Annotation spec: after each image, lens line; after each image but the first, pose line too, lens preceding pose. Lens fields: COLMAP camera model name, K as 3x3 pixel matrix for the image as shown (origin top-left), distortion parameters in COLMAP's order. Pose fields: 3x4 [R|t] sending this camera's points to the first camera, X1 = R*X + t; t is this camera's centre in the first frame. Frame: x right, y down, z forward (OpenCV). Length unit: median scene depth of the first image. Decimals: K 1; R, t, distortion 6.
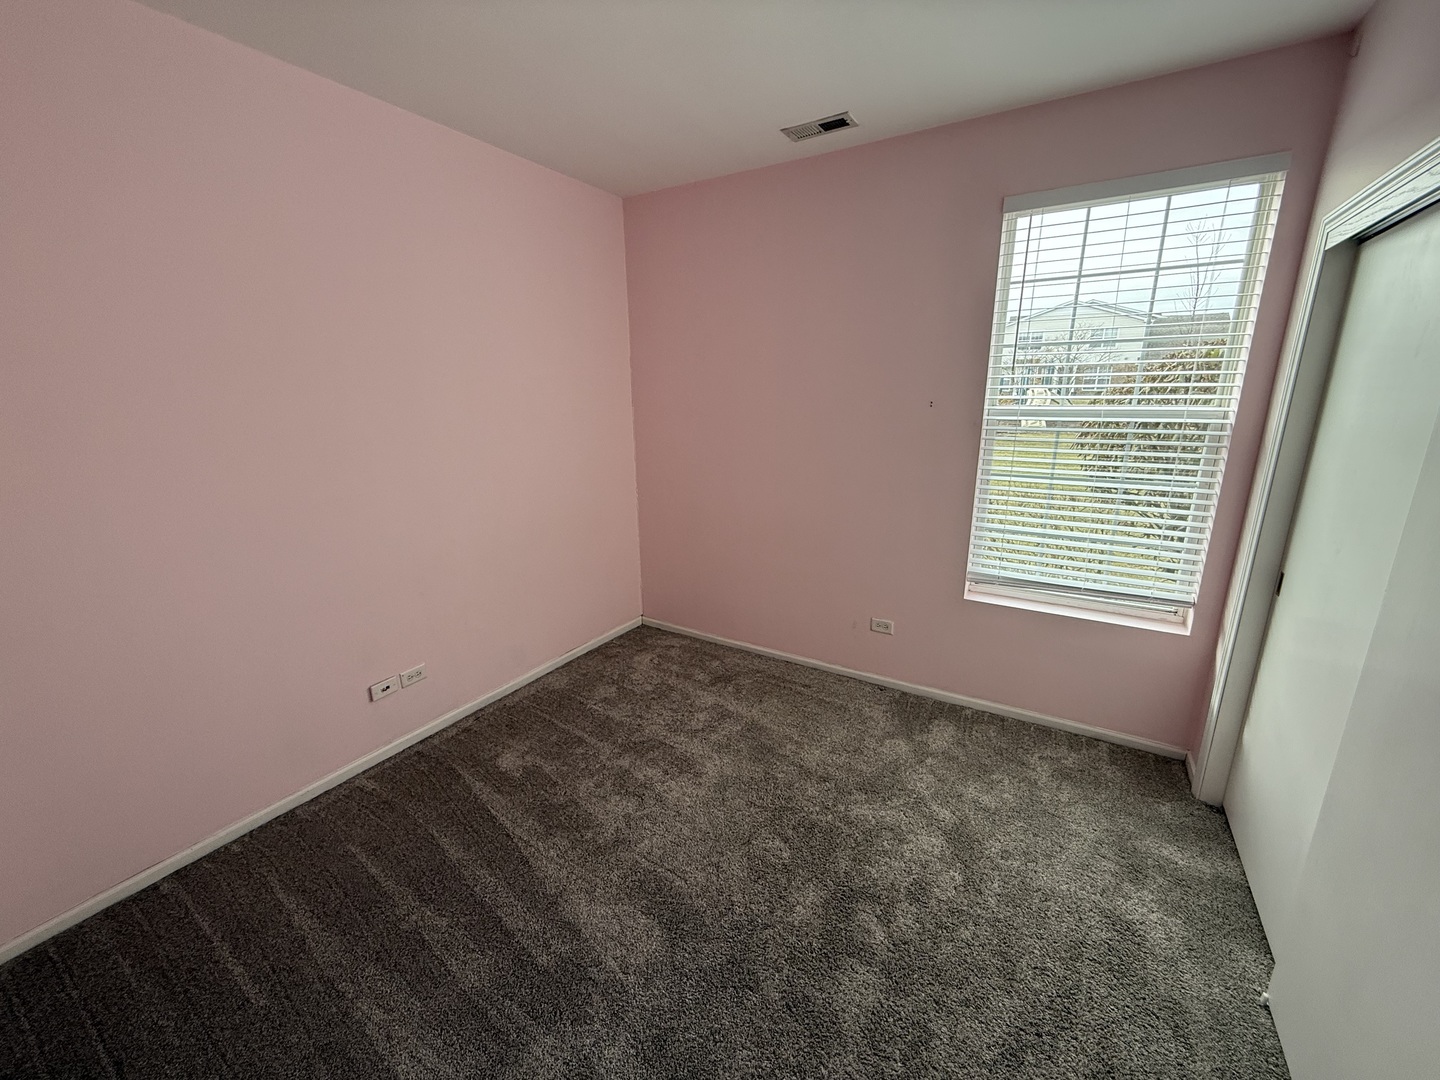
lens RADIAL K [[573.2, 0, 714.9], [0, 573.2, 535.3], [0, 0, 1]] dist [-0.000454, 0.000279]
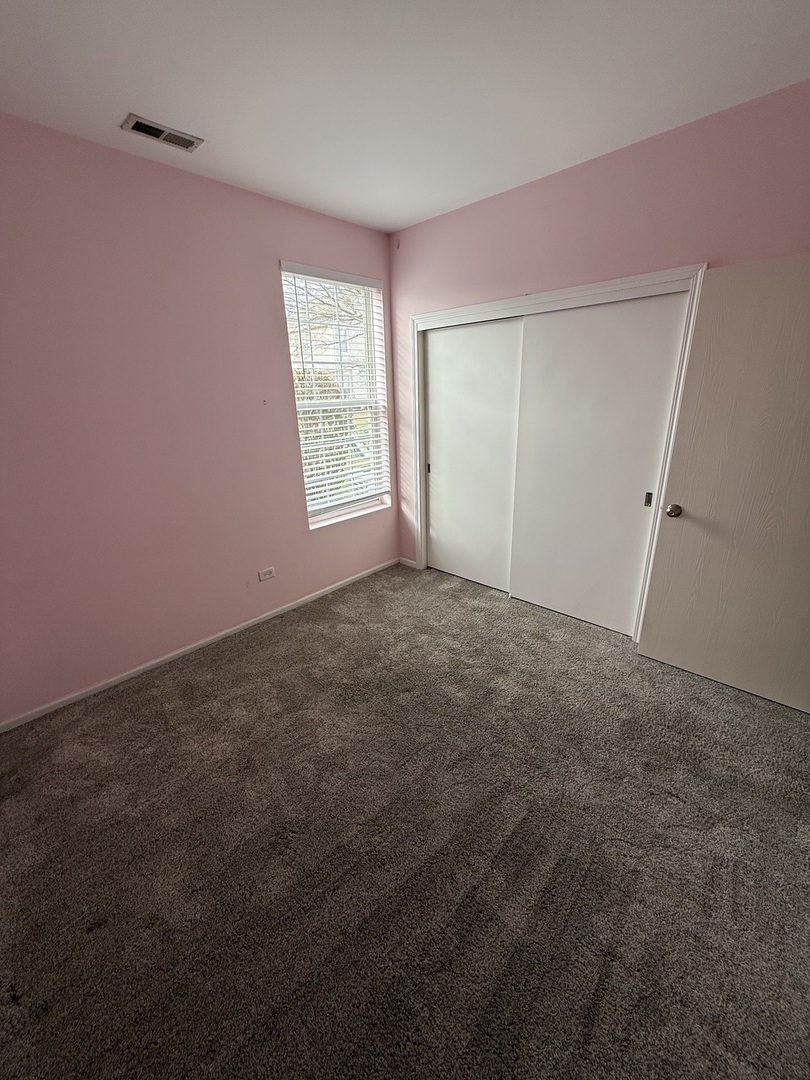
lens RADIAL K [[429.9, 0, 405.7], [0, 429.9, 535.5], [0, 0, 1]] dist [-0.000454, 0.000279]
pose [[0.204590, -0.314401, 0.926982, -0.636978], [0.266608, 0.929107, 0.256280, -0.111262], [-0.941840, 0.194708, 0.273908, 0.484023]]
